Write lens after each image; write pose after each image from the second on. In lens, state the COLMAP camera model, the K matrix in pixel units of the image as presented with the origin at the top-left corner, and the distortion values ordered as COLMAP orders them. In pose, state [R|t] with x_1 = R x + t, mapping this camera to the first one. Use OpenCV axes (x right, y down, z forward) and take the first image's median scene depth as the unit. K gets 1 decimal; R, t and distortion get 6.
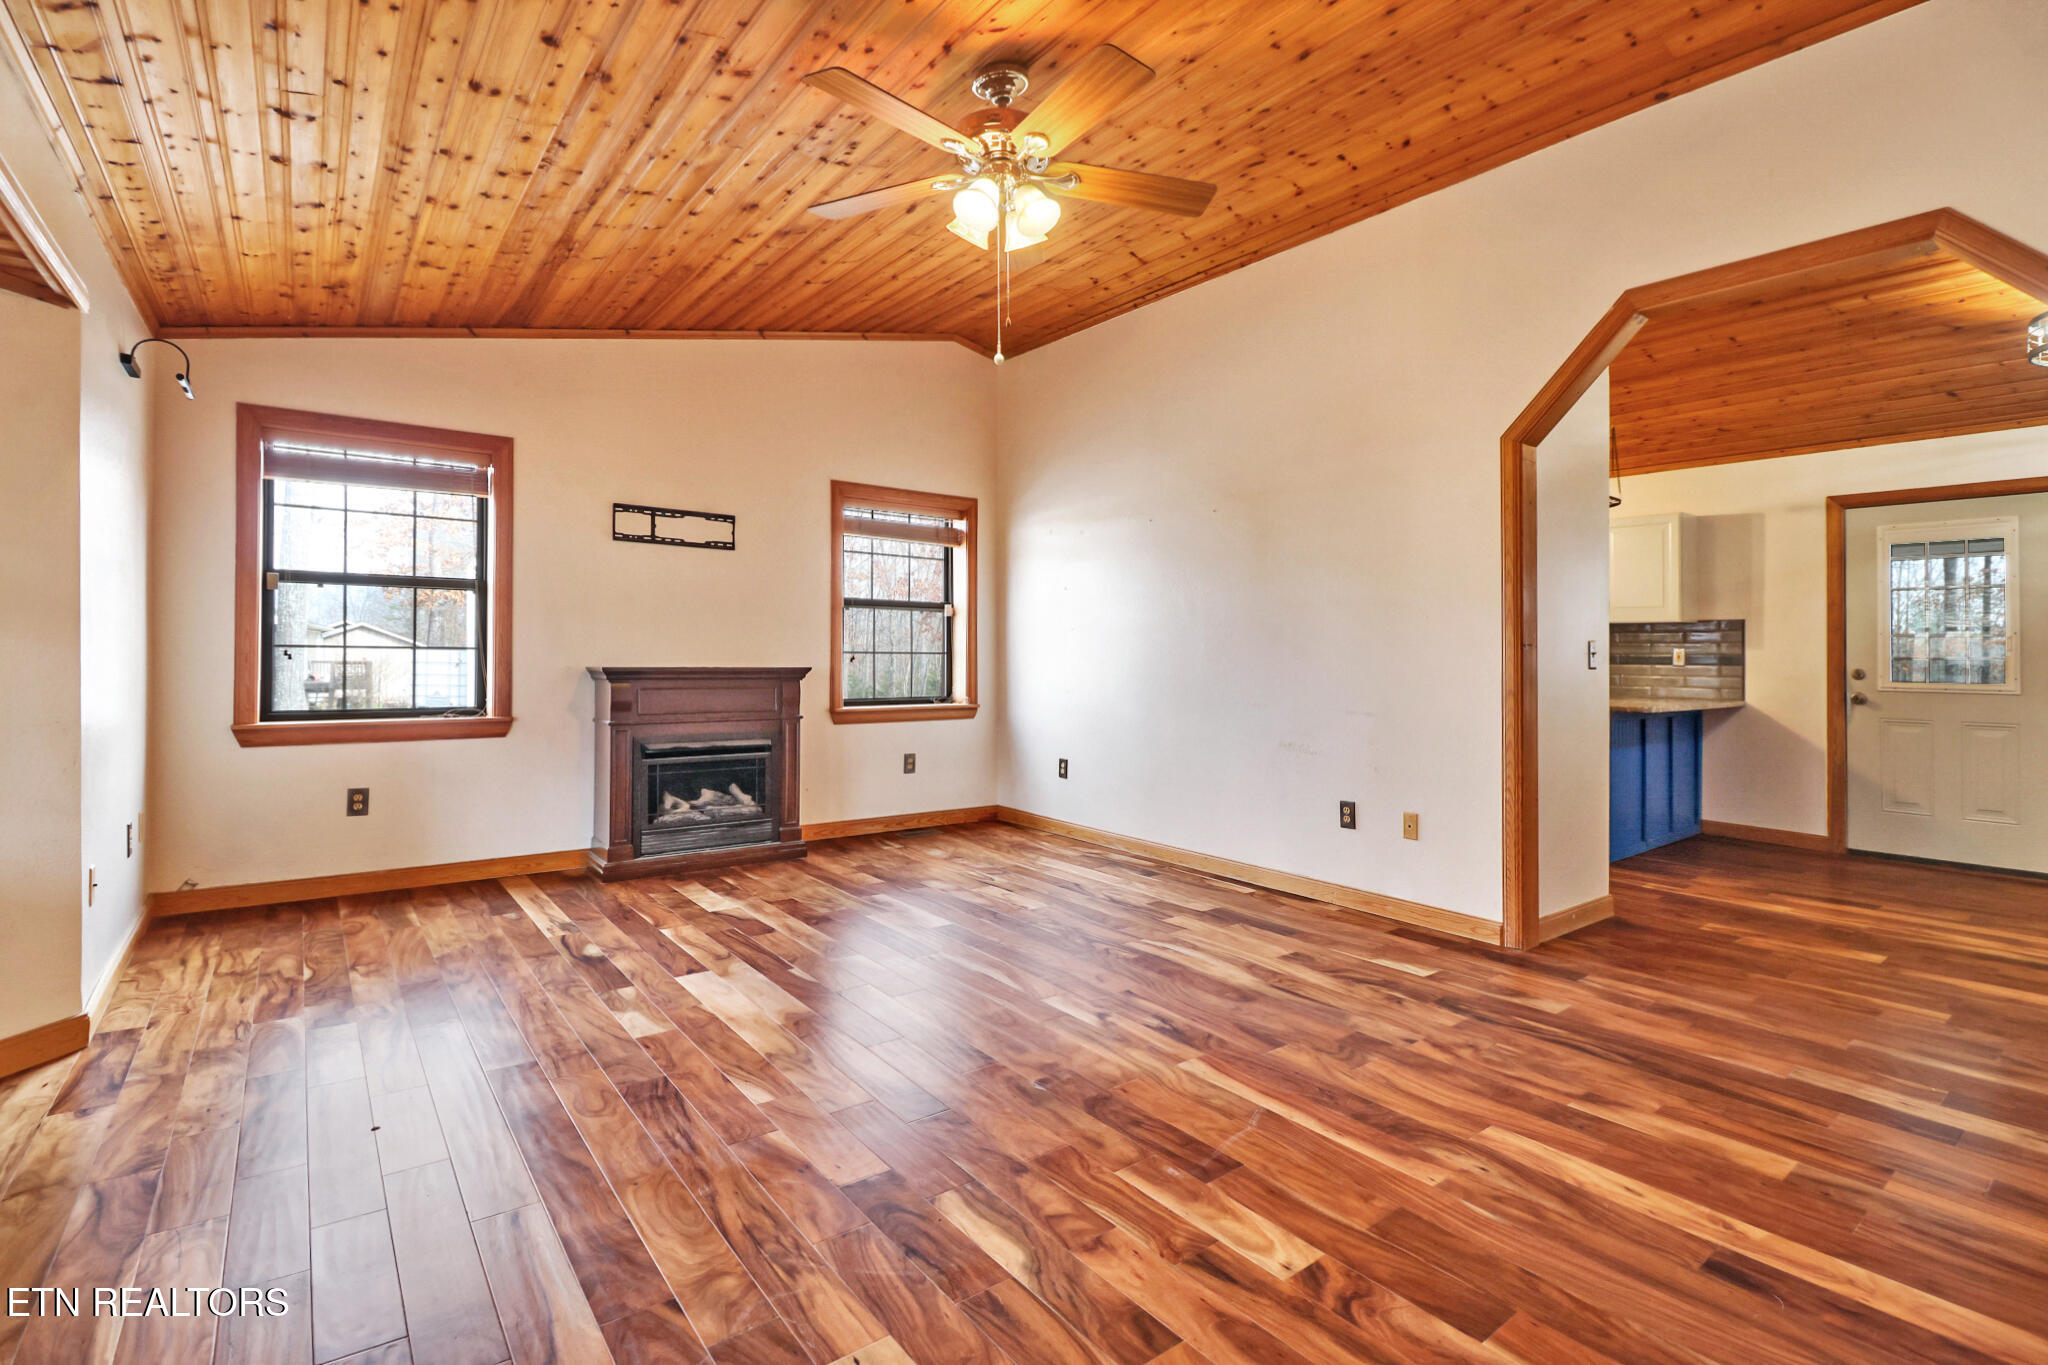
lens RADIAL K [[952.0, 0, 1044.6], [0, 952.0, 641.9], [0, 0, 1]] dist [-0.003879, -0.008622]
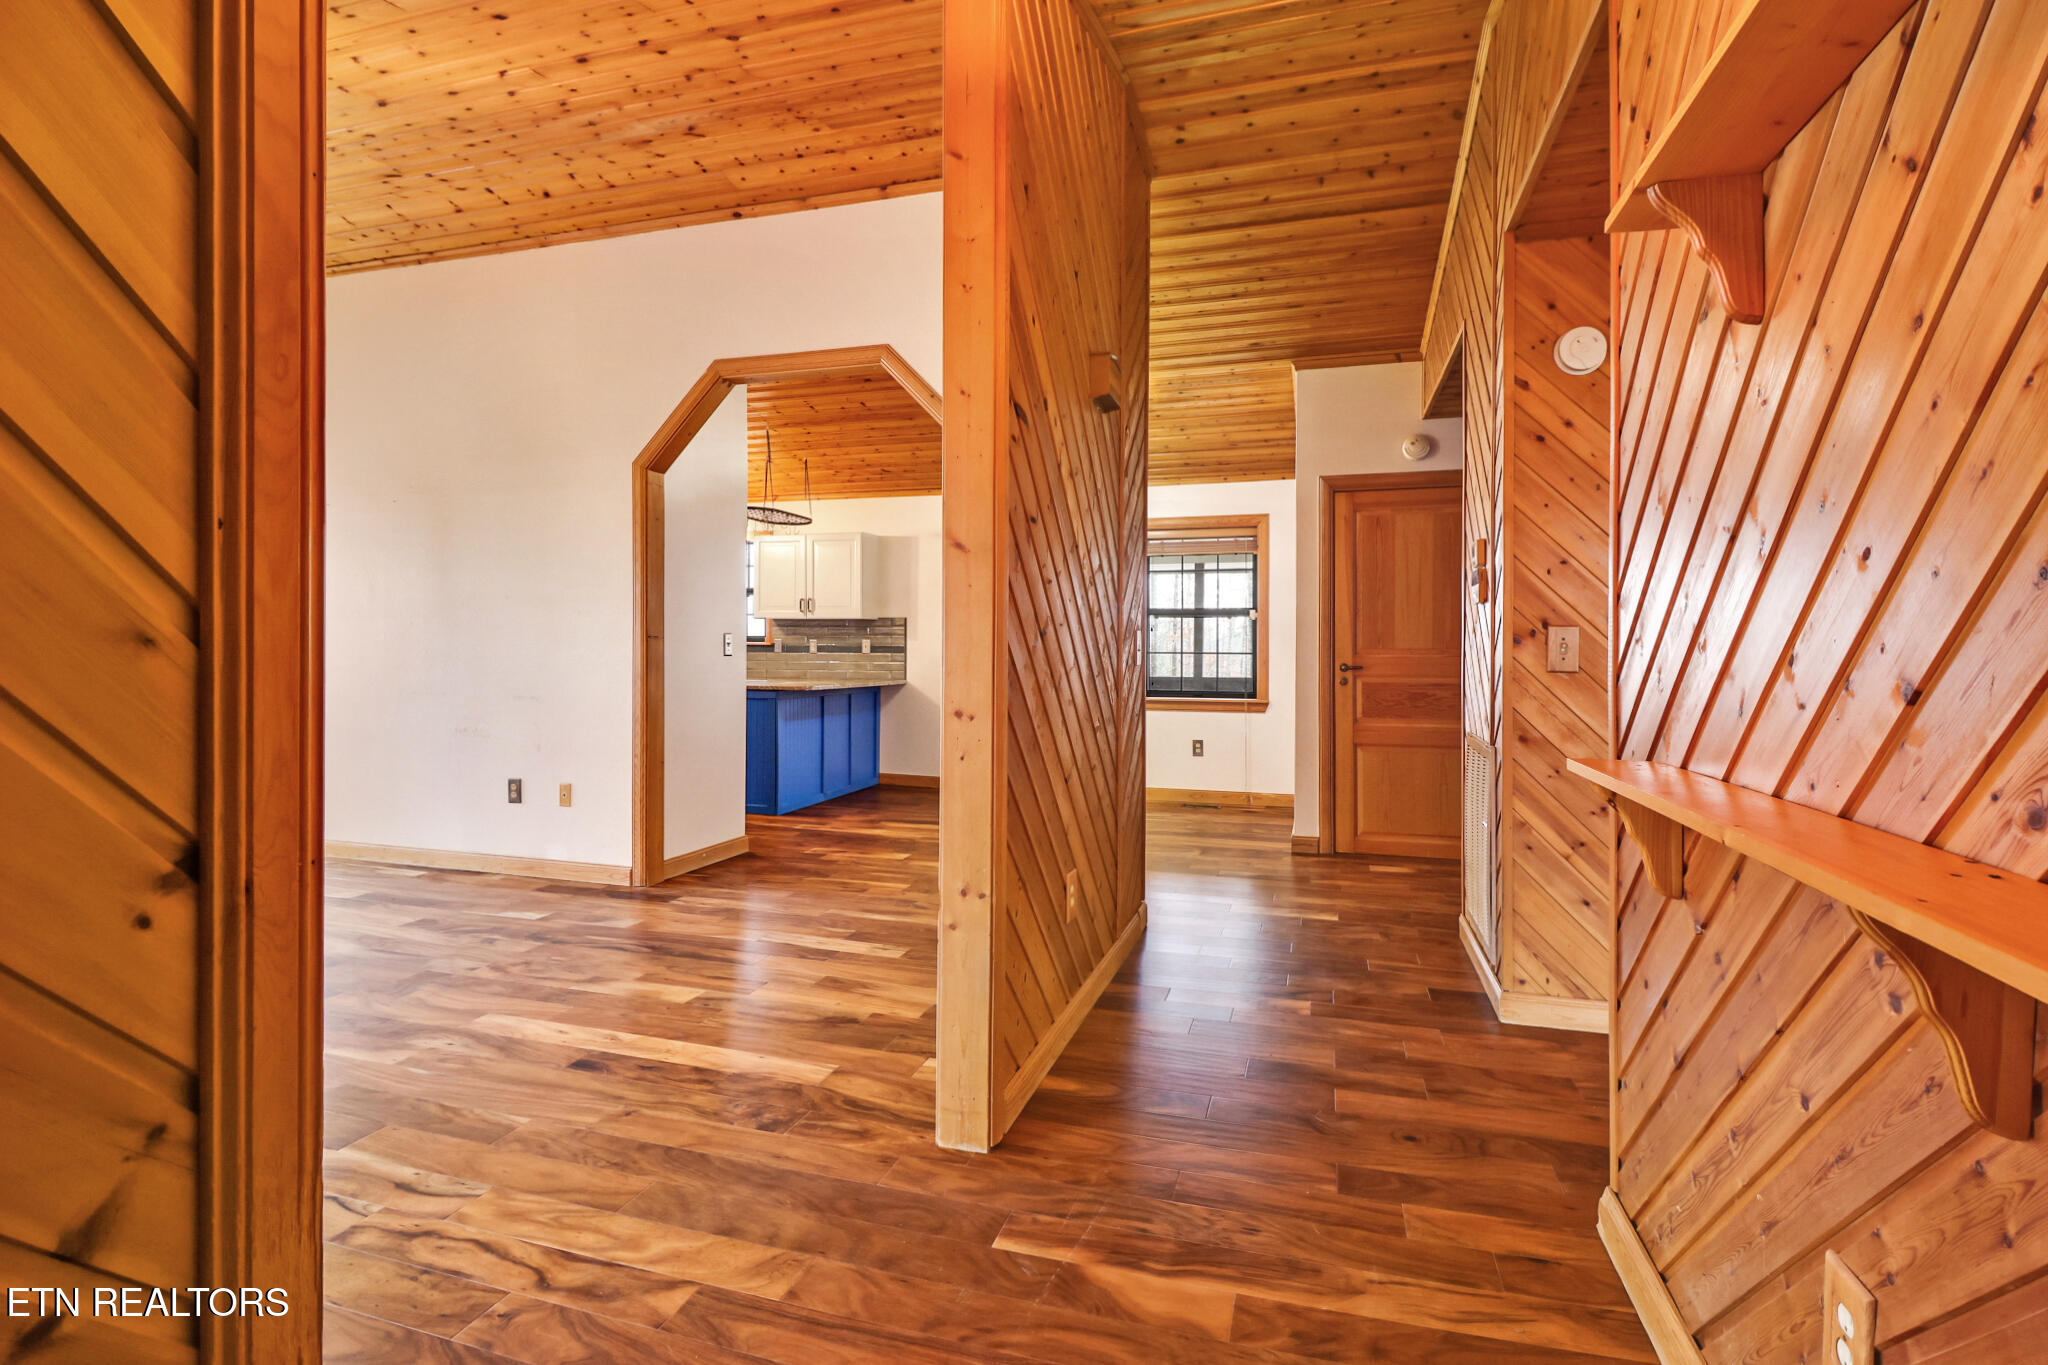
lens RADIAL K [[952.0, 0, 1048.0], [0, 952.0, 648.8], [0, 0, 1]] dist [-0.003879, -0.008622]
pose [[0.813745, -0.004822, 0.581202, 0.218660], [-0.005033, 0.999870, 0.015342, -0.002364], [-0.581201, -0.015410, 0.813614, -0.294487]]
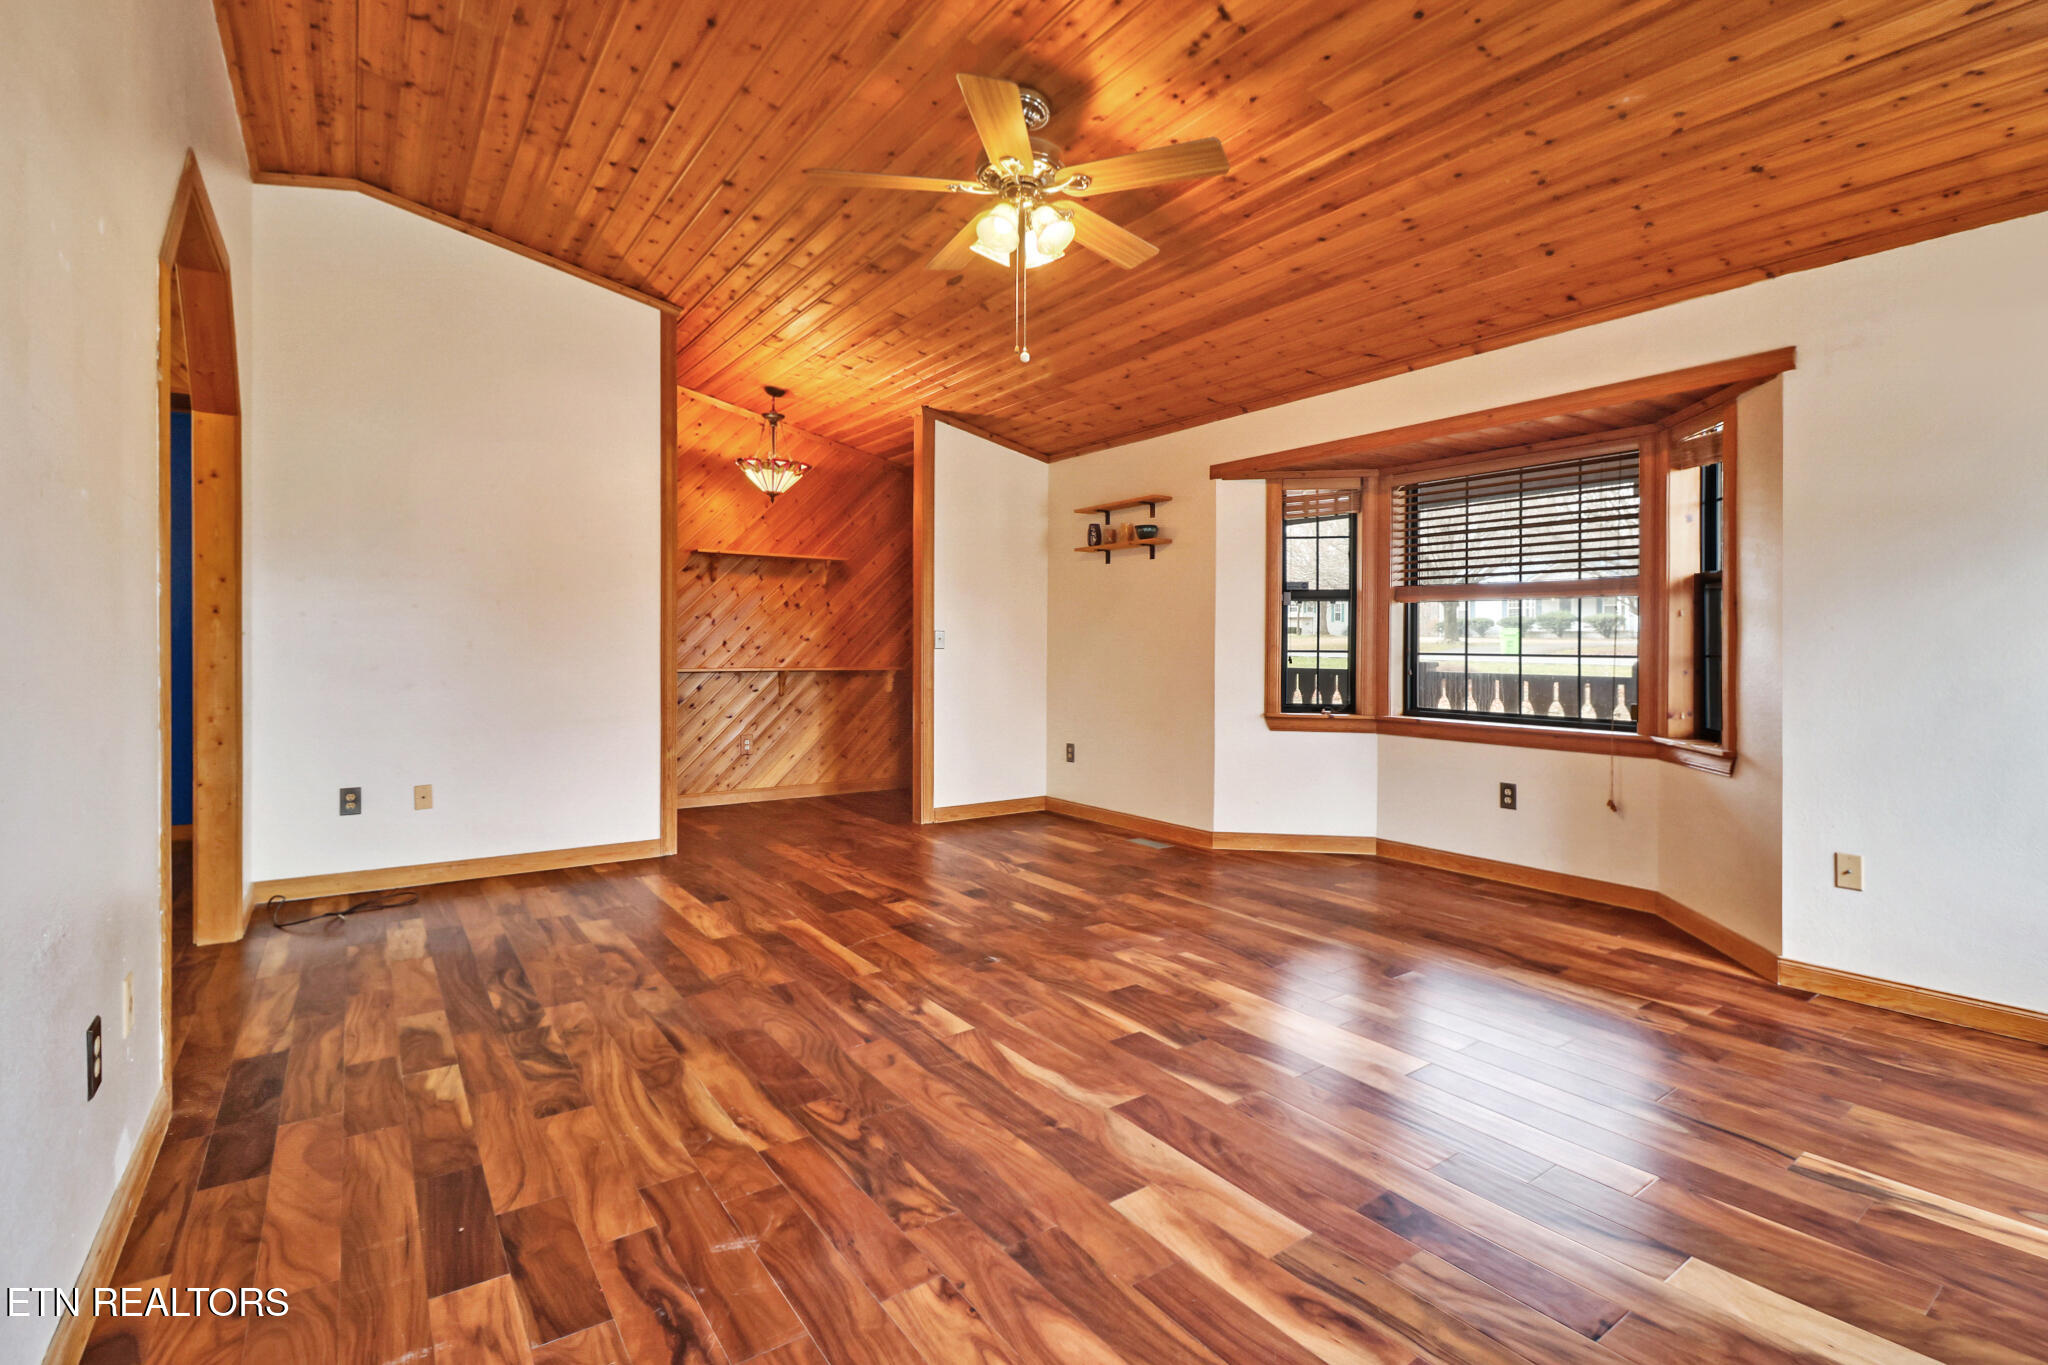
lens RADIAL K [[952.0, 0, 1038.0], [0, 952.0, 659.6], [0, 0, 1]] dist [-0.003879, -0.008622]
pose [[-0.998993, -0.016501, 0.041724, -0.082273], [-0.016397, 0.999862, 0.002835, 0.019251], [-0.041765, 0.002148, -0.999125, 1.620113]]
